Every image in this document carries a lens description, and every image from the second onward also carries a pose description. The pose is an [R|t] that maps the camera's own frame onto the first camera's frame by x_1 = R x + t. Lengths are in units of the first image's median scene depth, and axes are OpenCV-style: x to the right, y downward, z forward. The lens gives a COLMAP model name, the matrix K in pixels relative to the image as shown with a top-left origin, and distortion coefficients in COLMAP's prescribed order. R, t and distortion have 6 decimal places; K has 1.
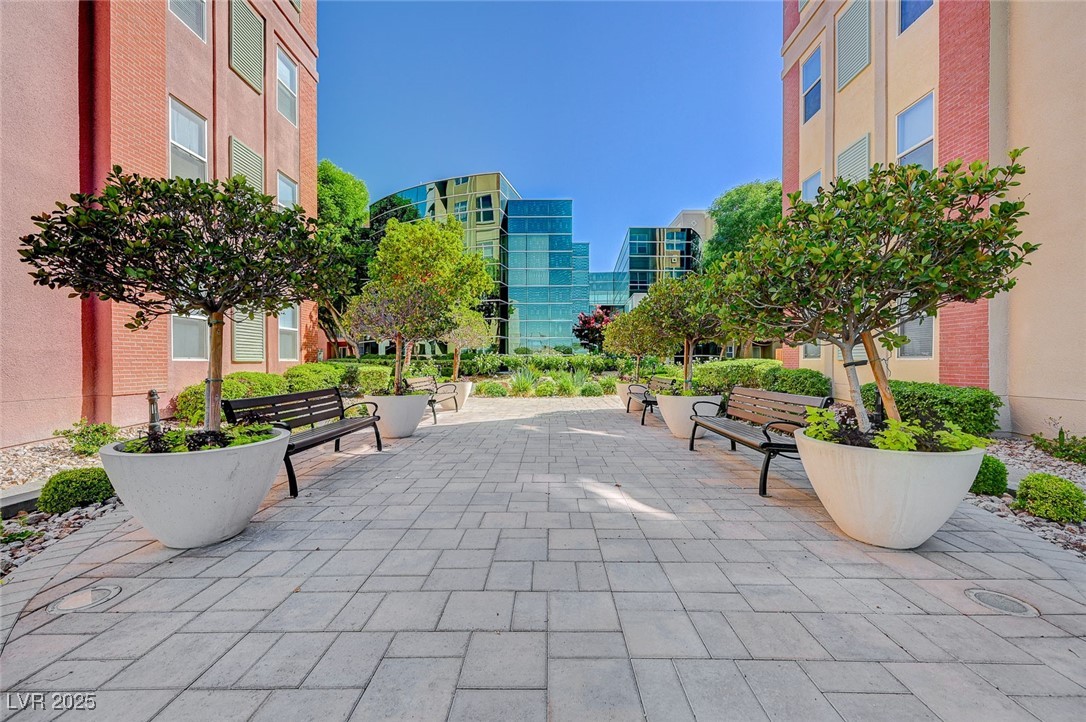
lens RADIAL K [[429.2, 0, 544.9], [0, 429.2, 365.9], [0, 0, 1]] dist [-0.009315, 0.000170]
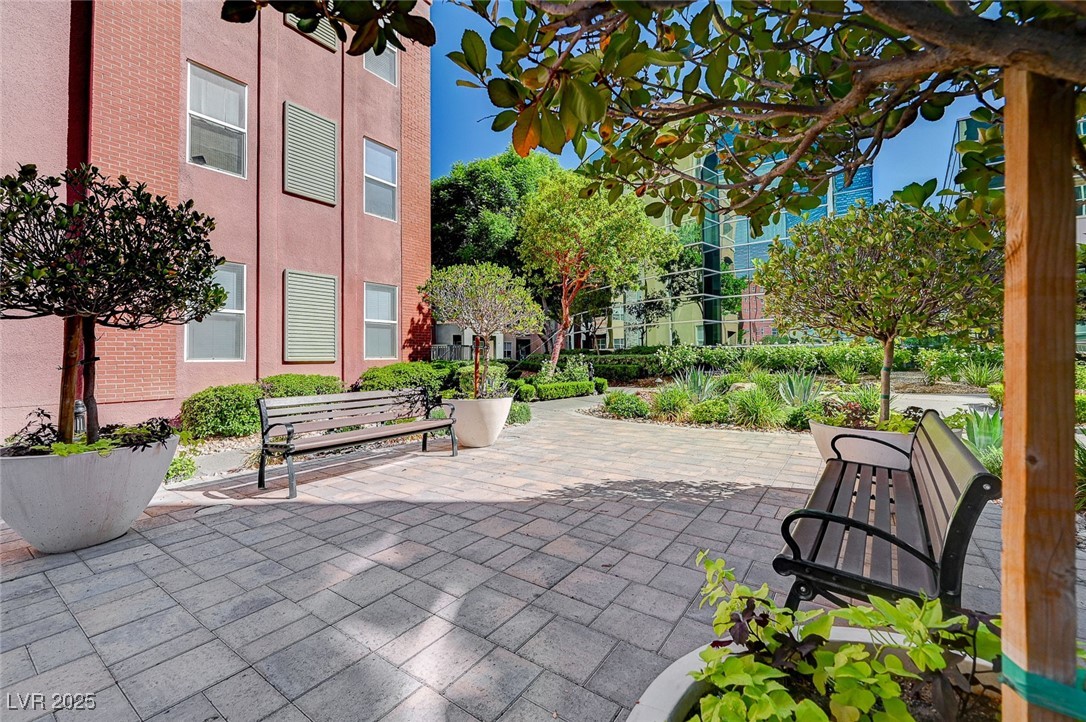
lens RADIAL K [[429.2, 0, 543.9], [0, 429.2, 362.6], [0, 0, 1]] dist [-0.009315, 0.000170]
pose [[0.813632, -0.001342, -0.581379, 0.163098], [0.004789, 0.999979, 0.004394, -0.008535], [0.581361, -0.006359, 0.813621, 0.506449]]
